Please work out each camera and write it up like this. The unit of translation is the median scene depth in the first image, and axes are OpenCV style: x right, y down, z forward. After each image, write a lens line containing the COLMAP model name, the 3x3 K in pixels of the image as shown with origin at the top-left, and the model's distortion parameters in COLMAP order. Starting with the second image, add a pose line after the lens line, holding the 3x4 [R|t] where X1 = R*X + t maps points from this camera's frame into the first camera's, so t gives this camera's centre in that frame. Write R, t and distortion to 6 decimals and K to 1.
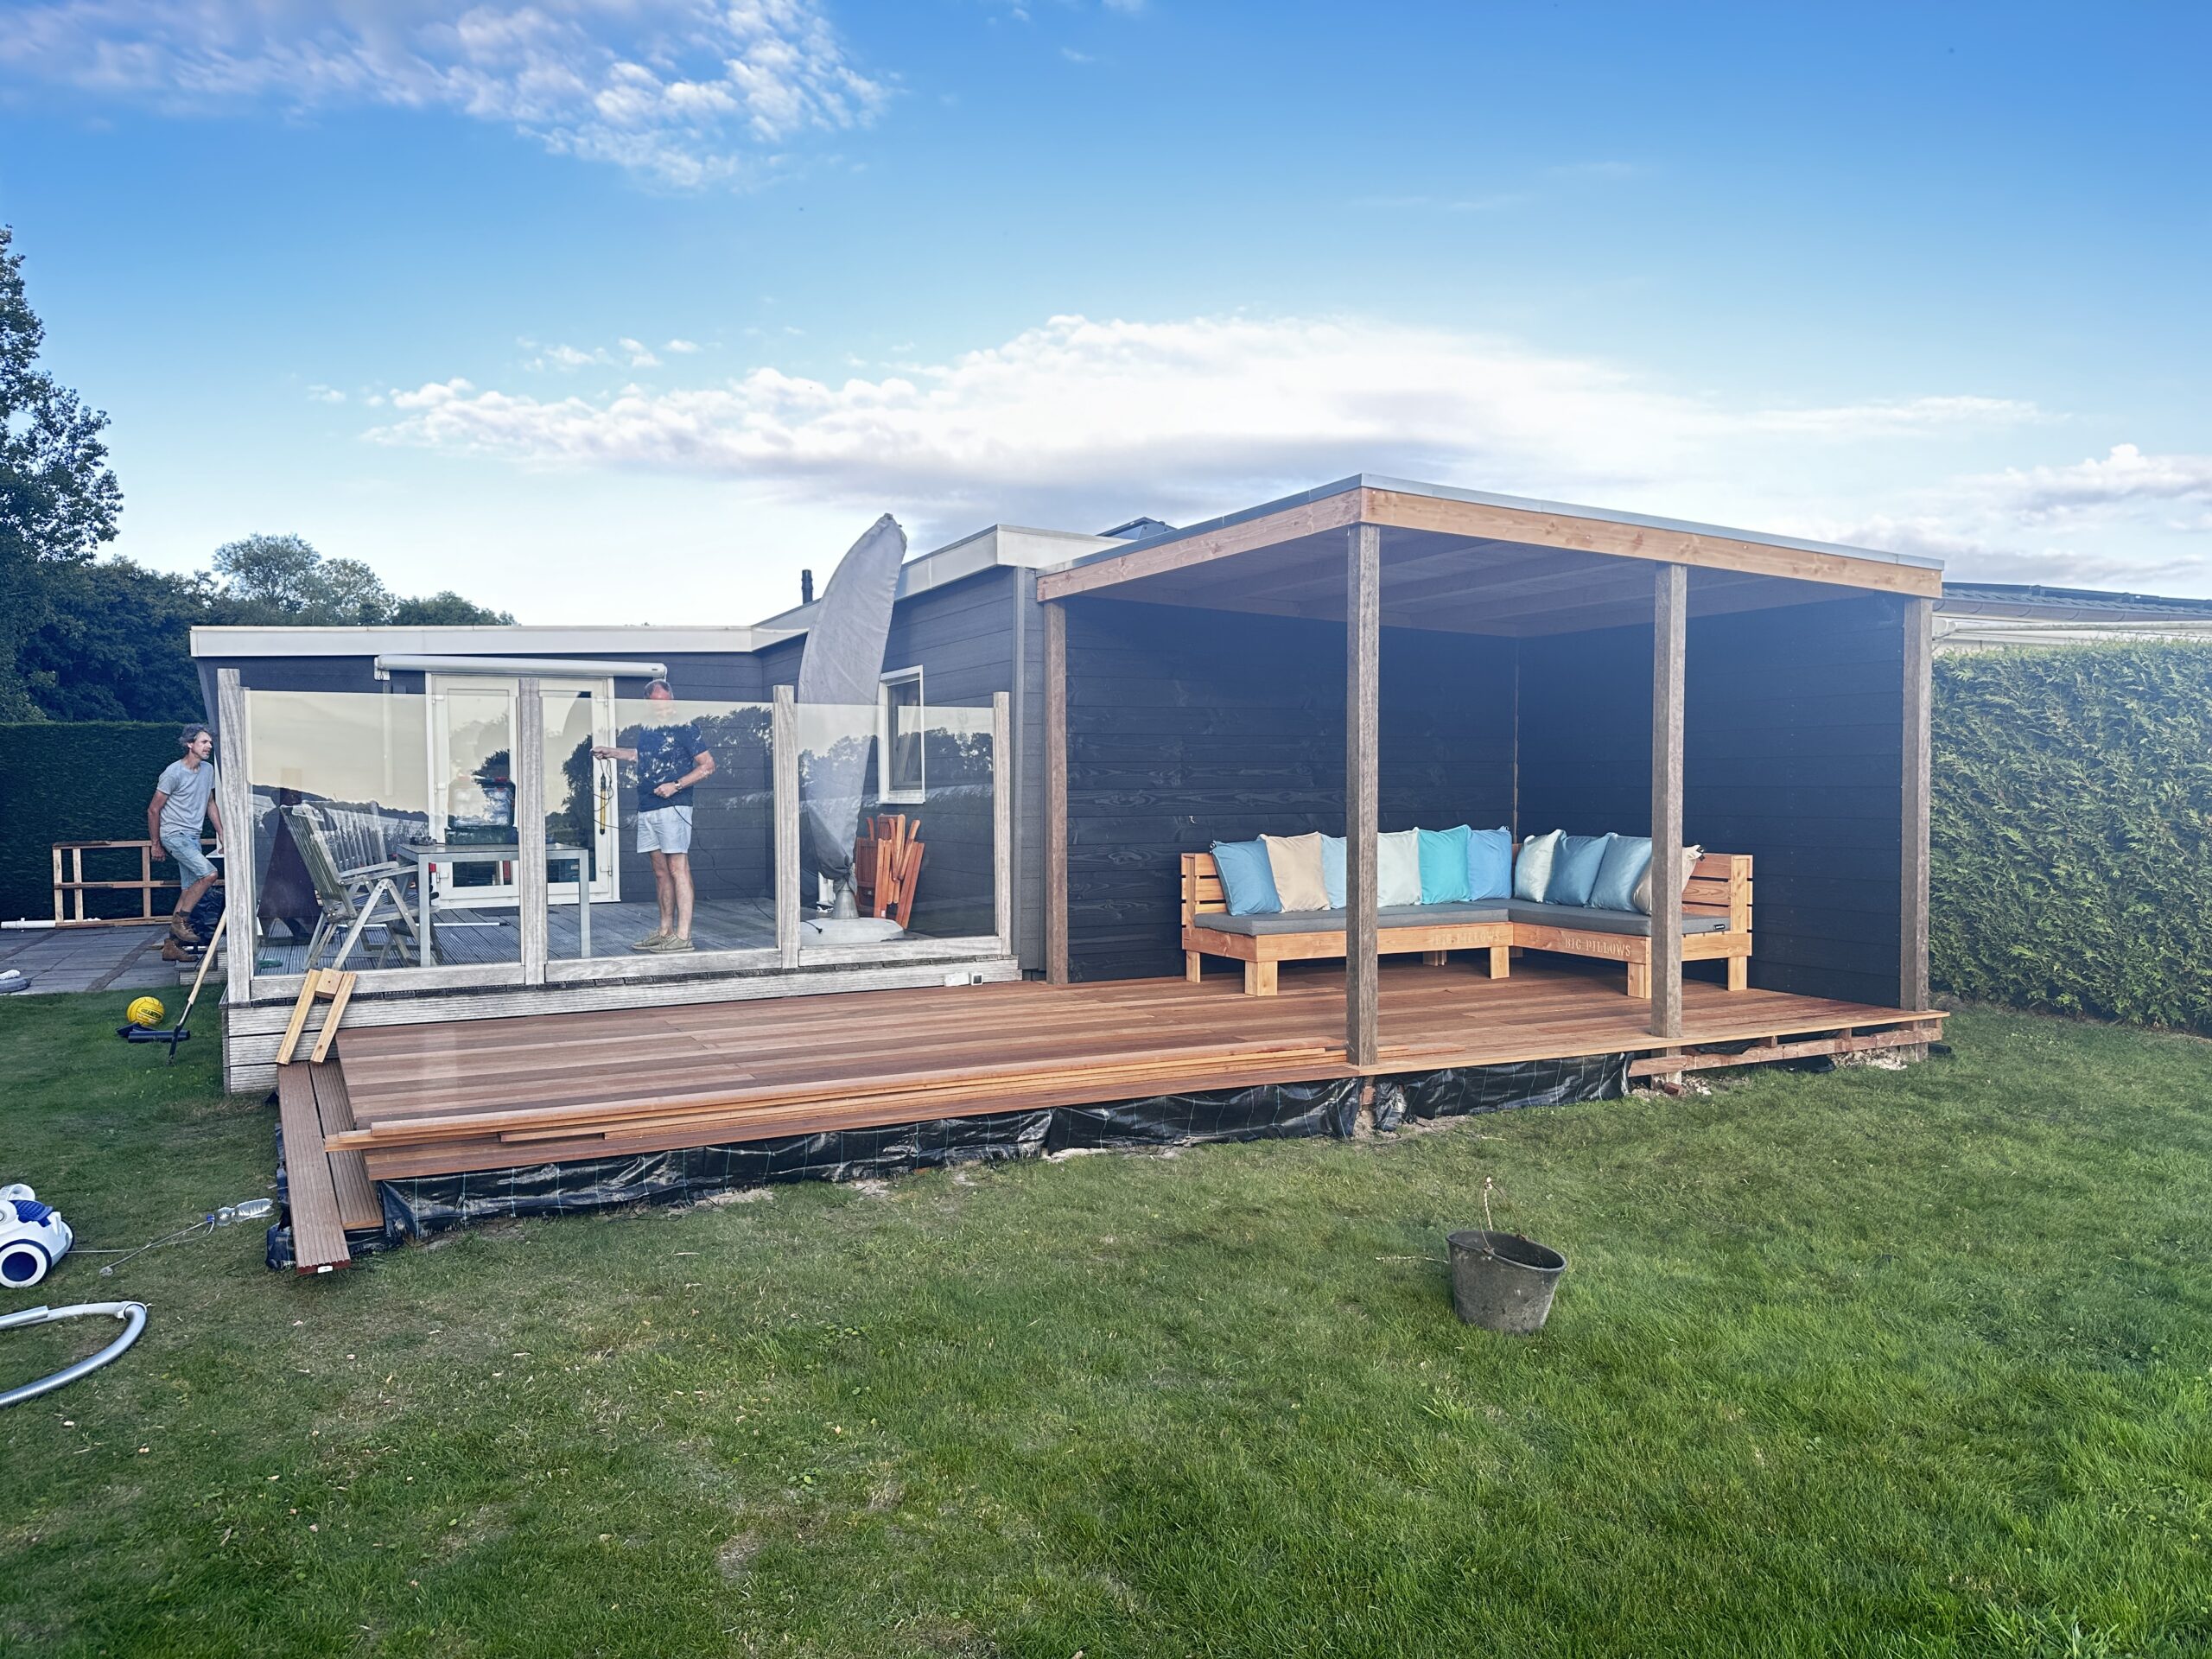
lens RADIAL K [[1546.0, 0, 1114.7], [0, 1546.0, 852.1], [0, 0, 1]] dist [0.092628, -0.111010]
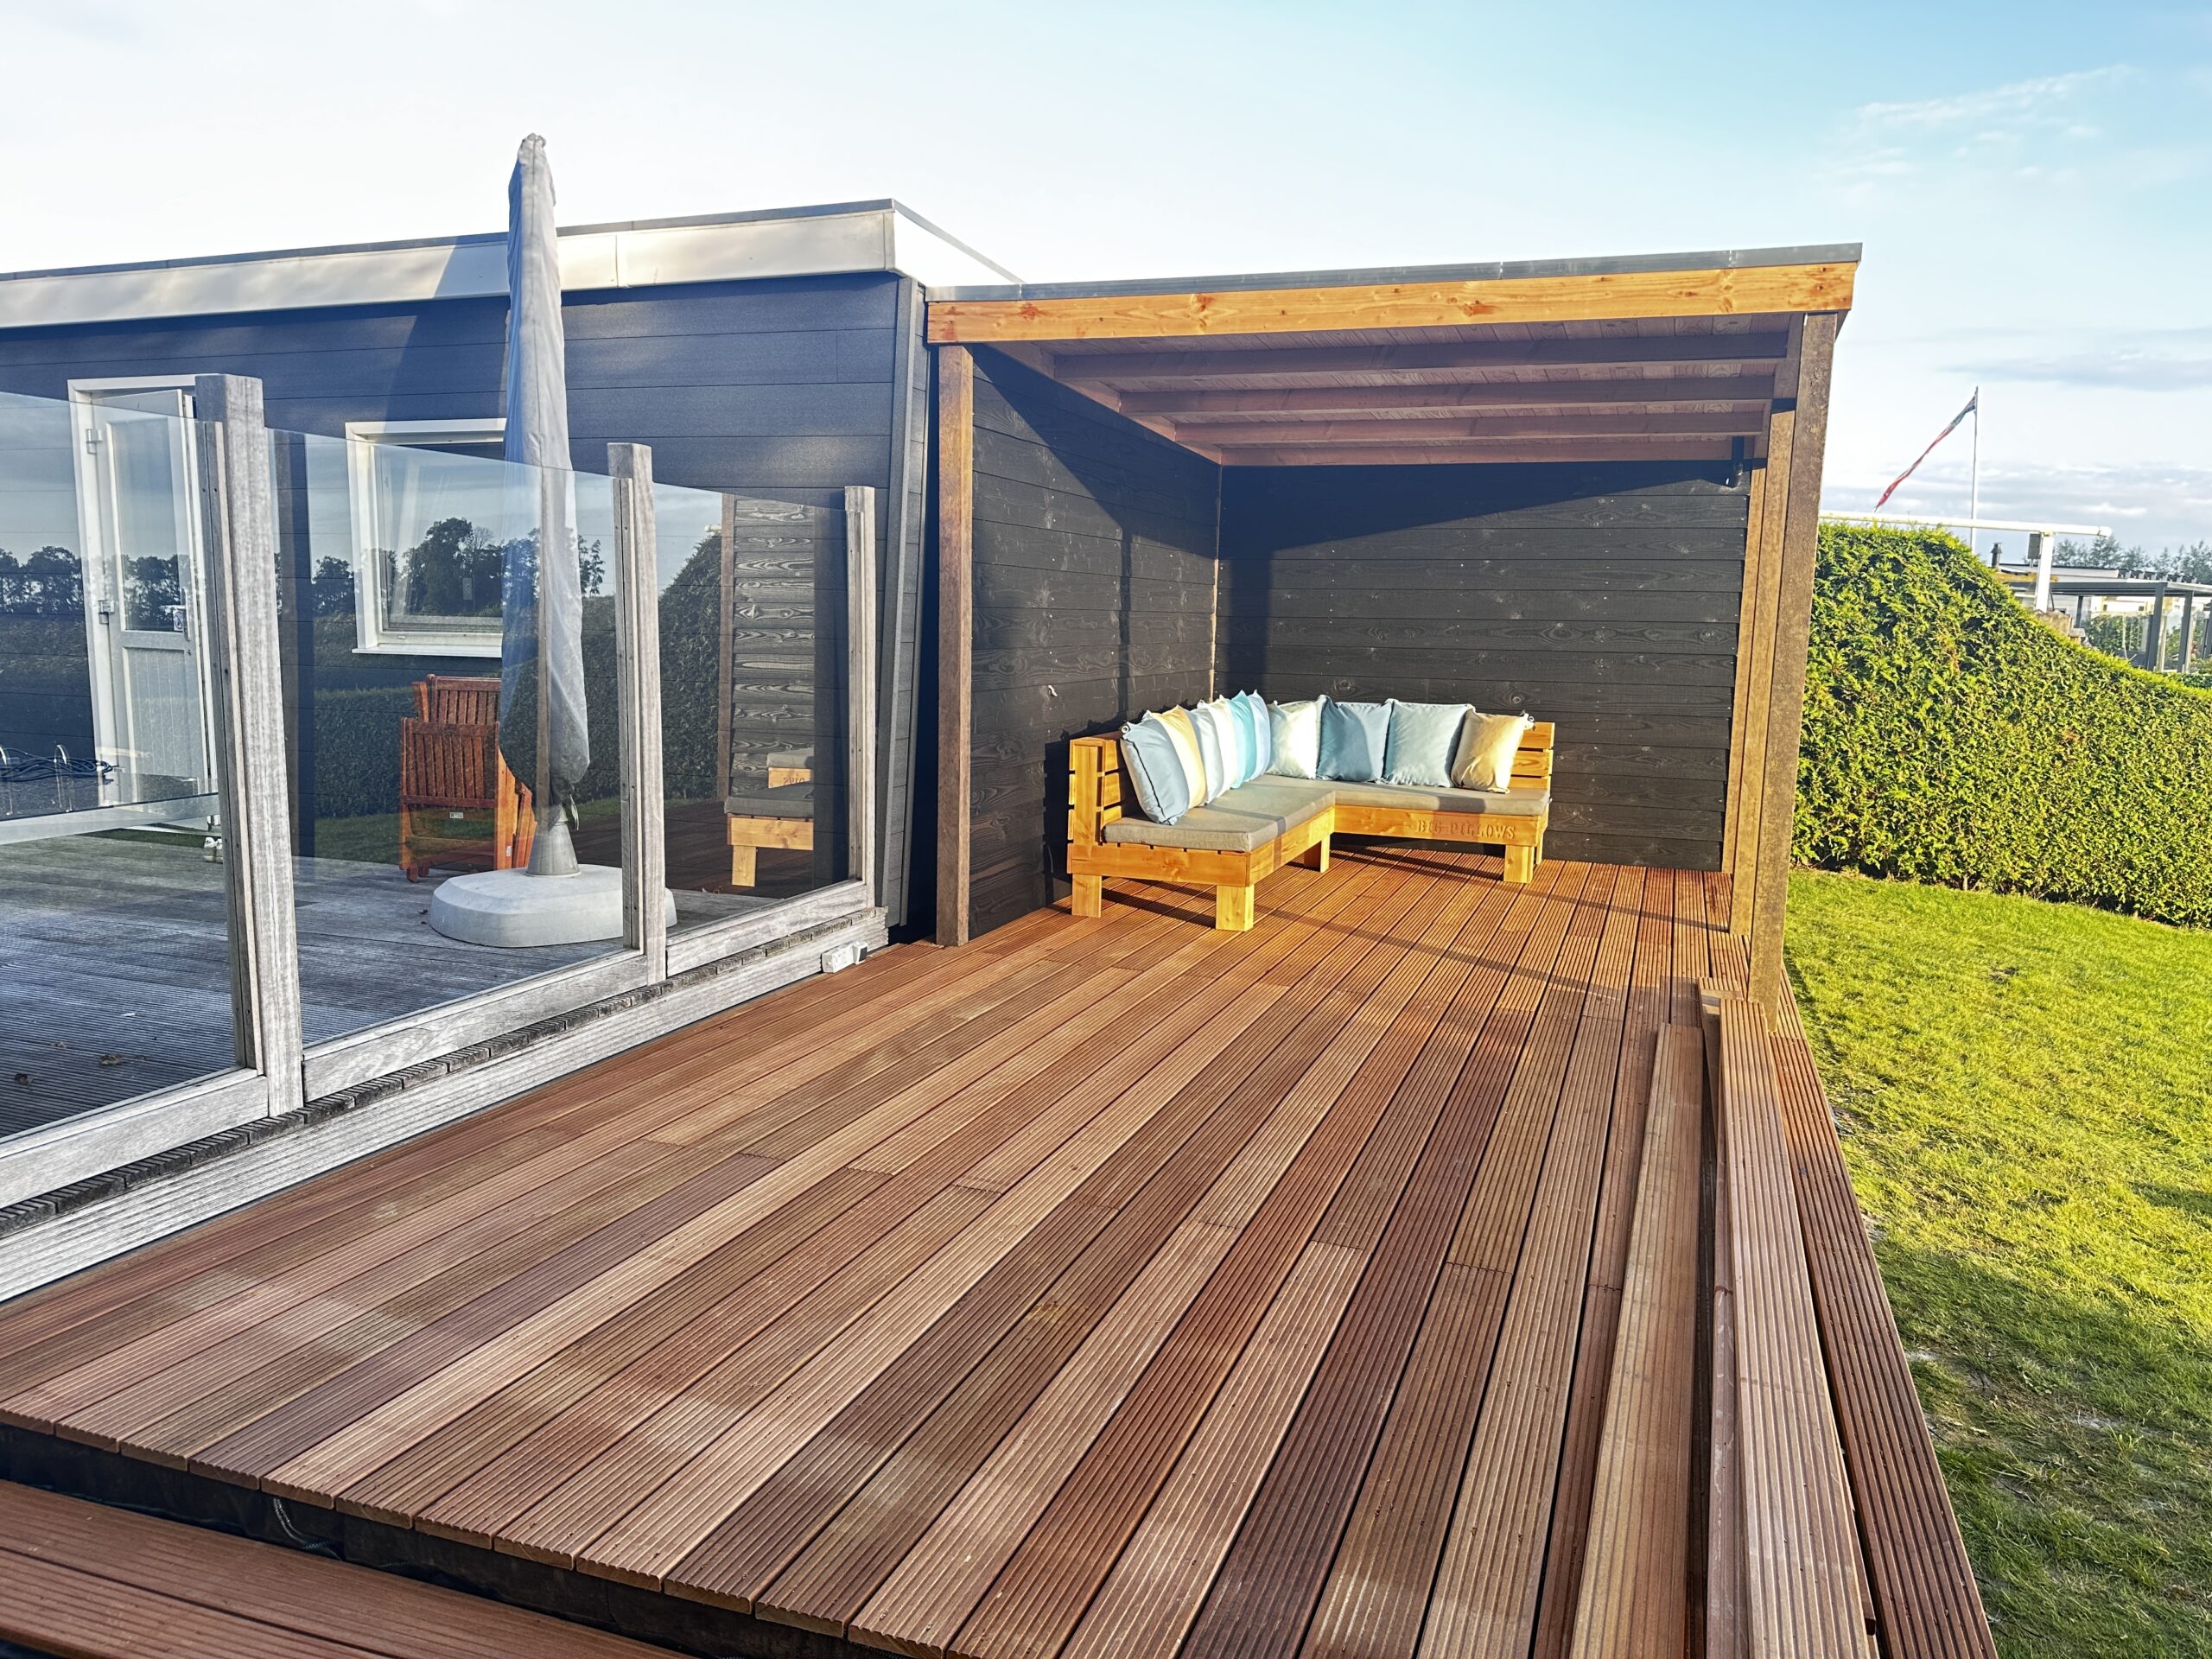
lens RADIAL K [[1546.0, 0, 1114.7], [0, 1546.0, 852.1], [0, 0, 1]] dist [0.092628, -0.111010]
pose [[0.723309, -0.083952, 0.685403, -0.454922], [0.004293, 0.993109, 0.117112, -0.032666], [-0.690512, -0.081765, 0.718685, 0.496167]]
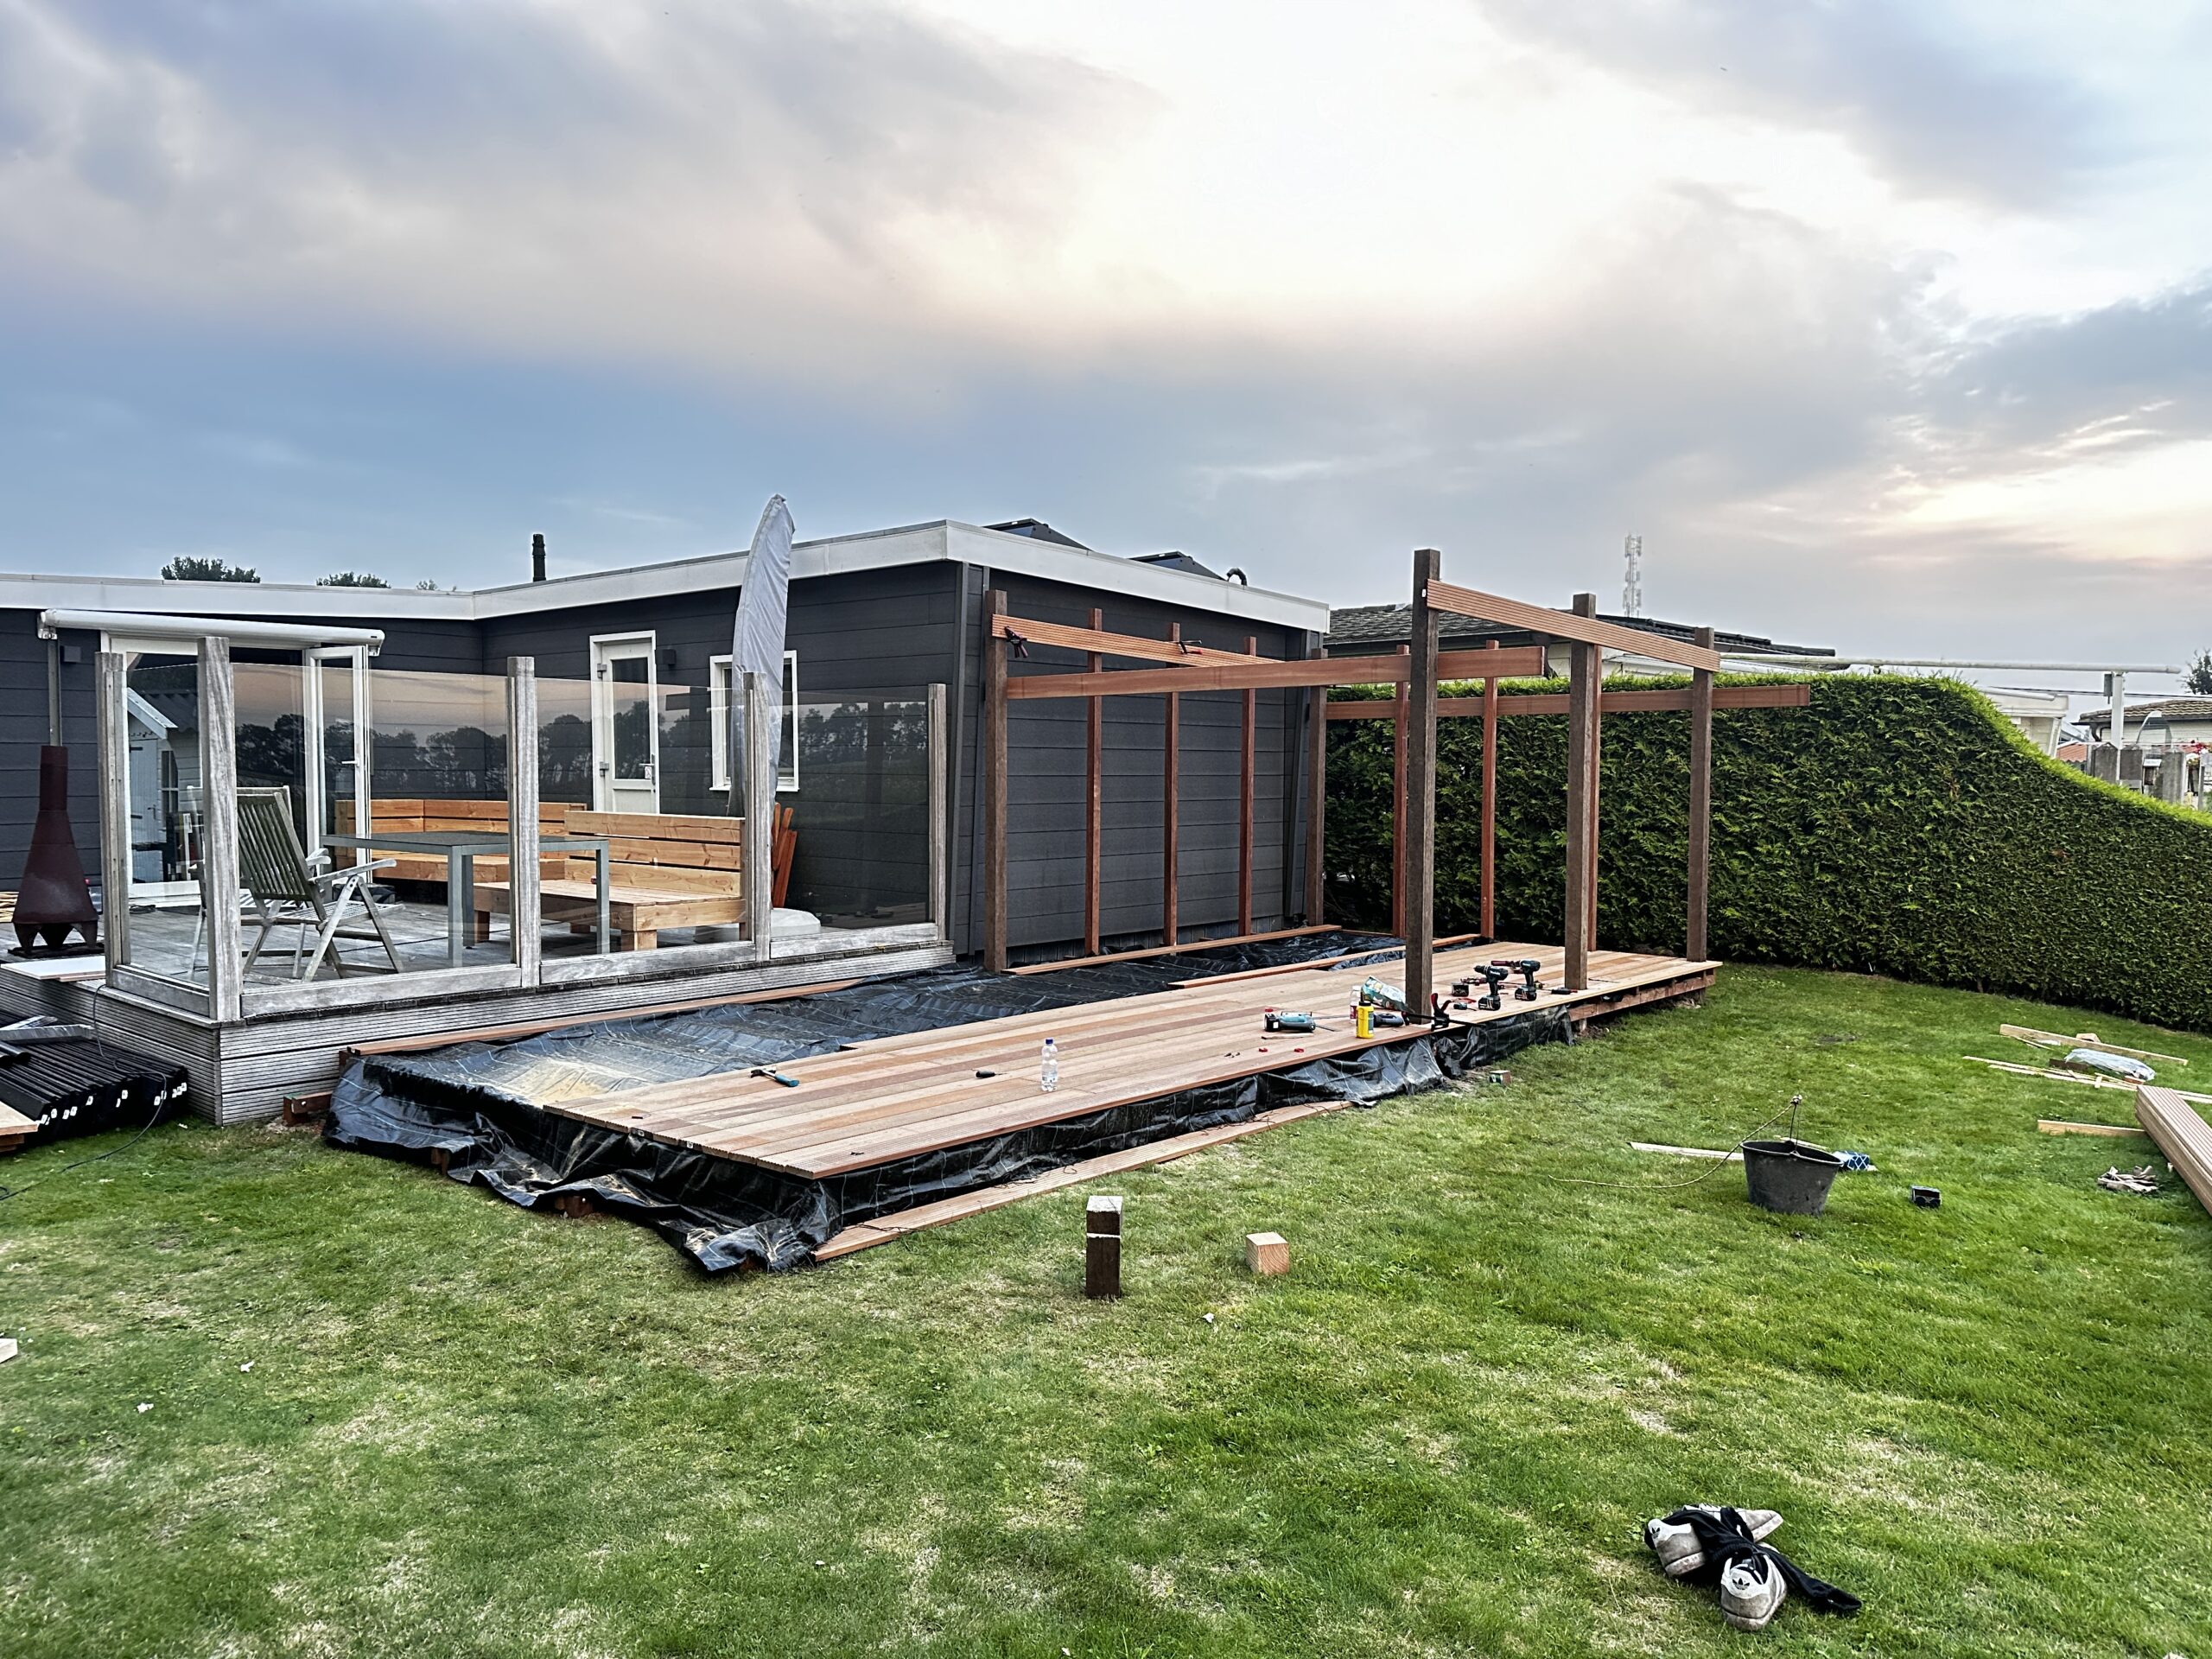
lens RADIAL K [[1546.0, 0, 1114.7], [0, 1546.0, 852.1], [0, 0, 1]] dist [0.092628, -0.111010]
pose [[0.928367, -0.009857, 0.371534, -0.360609], [0.005882, 0.999913, 0.011829, -0.004184], [-0.371618, -0.008796, 0.928344, 0.010611]]
